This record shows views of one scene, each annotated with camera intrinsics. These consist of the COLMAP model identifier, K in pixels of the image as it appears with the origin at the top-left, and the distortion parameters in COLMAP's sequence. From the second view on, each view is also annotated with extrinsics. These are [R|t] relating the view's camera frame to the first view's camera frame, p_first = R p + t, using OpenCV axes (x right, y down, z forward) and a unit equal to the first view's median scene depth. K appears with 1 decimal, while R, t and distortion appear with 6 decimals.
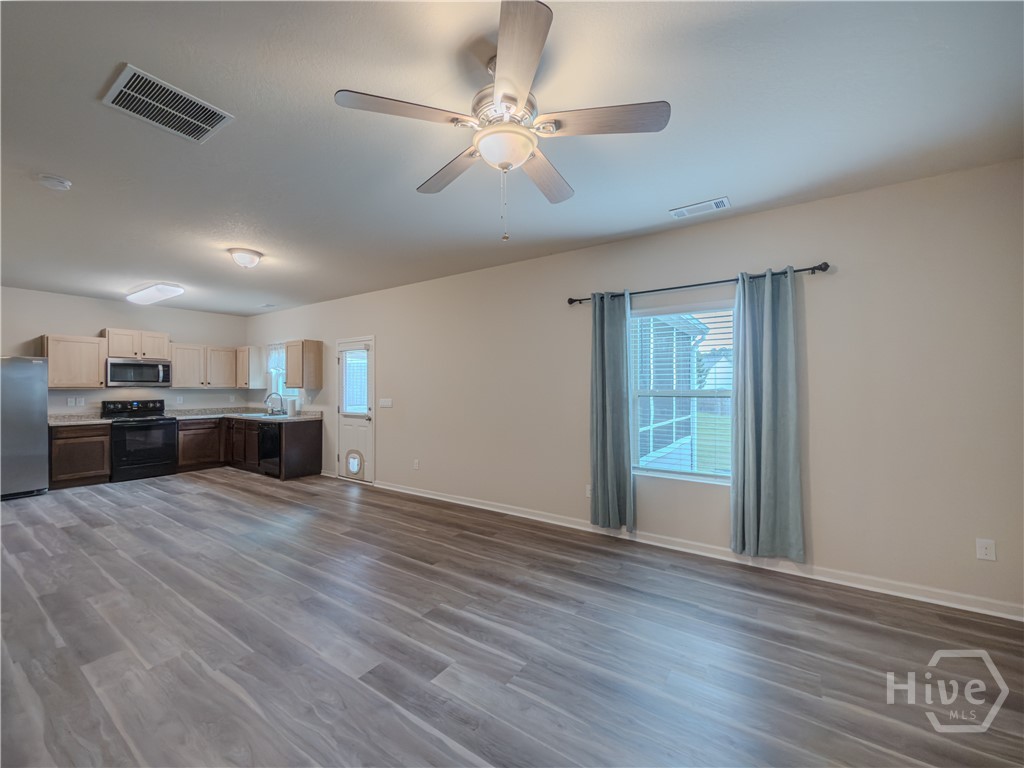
lens RADIAL K [[410.8, 0, 513.8], [0, 410.8, 385.1], [0, 0, 1]] dist [-0.002424, -0.000189]
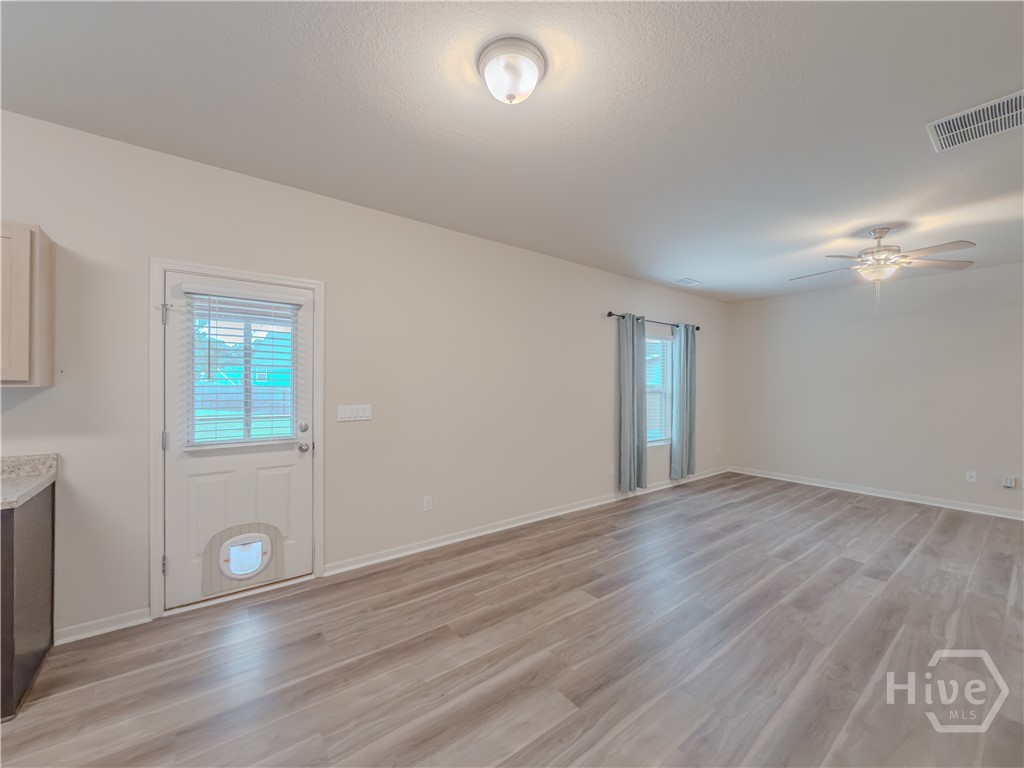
lens RADIAL K [[410.8, 0, 513.8], [0, 410.8, 385.1], [0, 0, 1]] dist [-0.002424, -0.000189]
pose [[0.313038, 0.001071, 0.949740, -0.707726], [-0.013396, 0.999905, 0.003288, 0.002010], [-0.949646, -0.013752, 0.313023, 0.582088]]
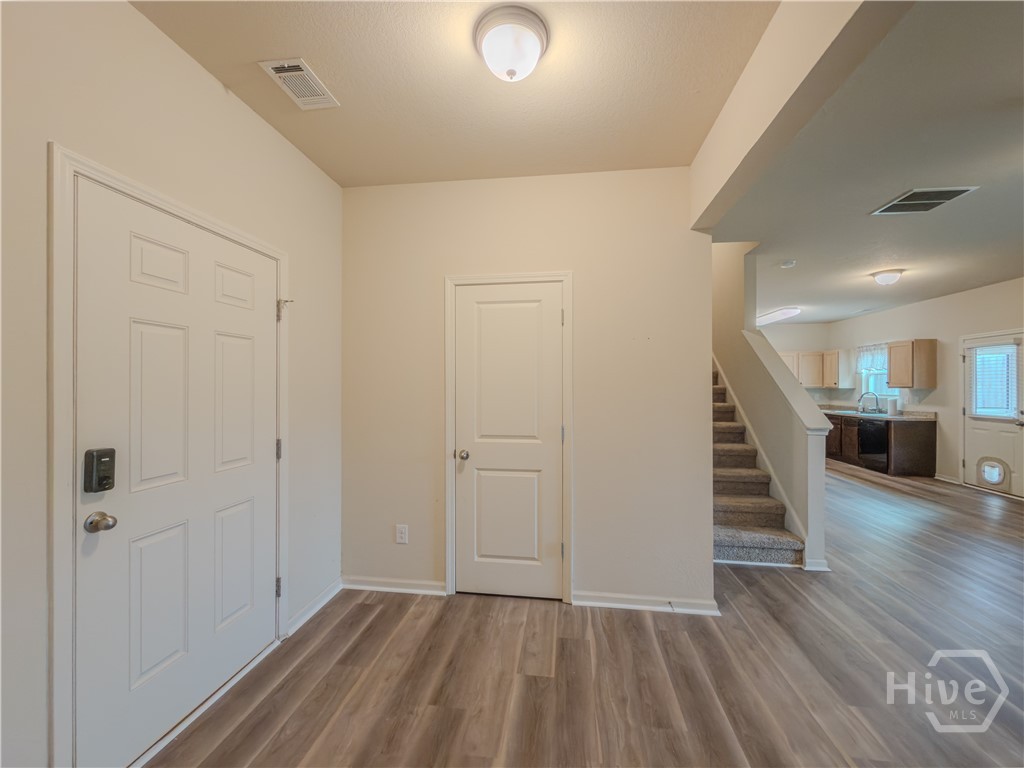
lens RADIAL K [[410.8, 0, 513.8], [0, 410.8, 385.1], [0, 0, 1]] dist [-0.002424, -0.000189]
pose [[0.443007, -0.000861, -0.896518, -0.050726], [0.002617, 0.999997, 0.000332, -0.002397], [0.896514, -0.002494, 0.443007, -0.322788]]
